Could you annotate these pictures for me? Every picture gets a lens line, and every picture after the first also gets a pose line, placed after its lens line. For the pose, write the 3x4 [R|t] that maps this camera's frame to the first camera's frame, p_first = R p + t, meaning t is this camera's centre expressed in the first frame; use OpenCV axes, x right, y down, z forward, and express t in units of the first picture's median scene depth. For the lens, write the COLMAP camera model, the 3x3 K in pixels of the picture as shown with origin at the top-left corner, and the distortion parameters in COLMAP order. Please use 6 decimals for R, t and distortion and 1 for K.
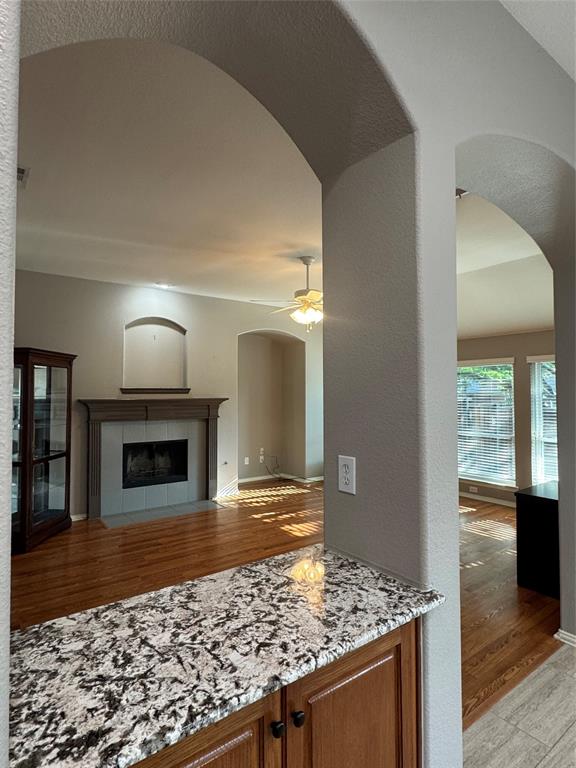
lens RADIAL K [[424.8, 0, 291.1], [0, 424.8, 383.7], [0, 0, 1]] dist [0.000209, -0.002965]
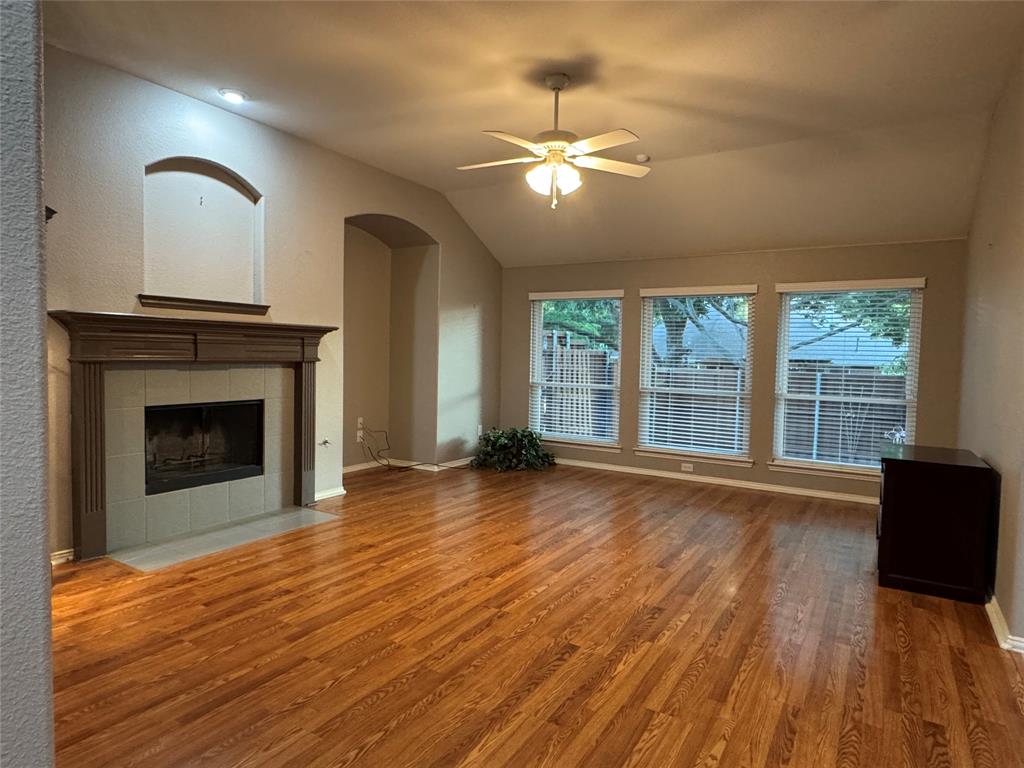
lens RADIAL K [[609.1, 0, 513.8], [0, 609.1, 385.0], [0, 0, 1]] dist [-0.001640, -0.001261]
pose [[0.928107, 0.004754, 0.372283, -0.237684], [-0.034562, 0.996701, 0.073435, 0.044358], [-0.370706, -0.081023, 0.925210, 0.163762]]
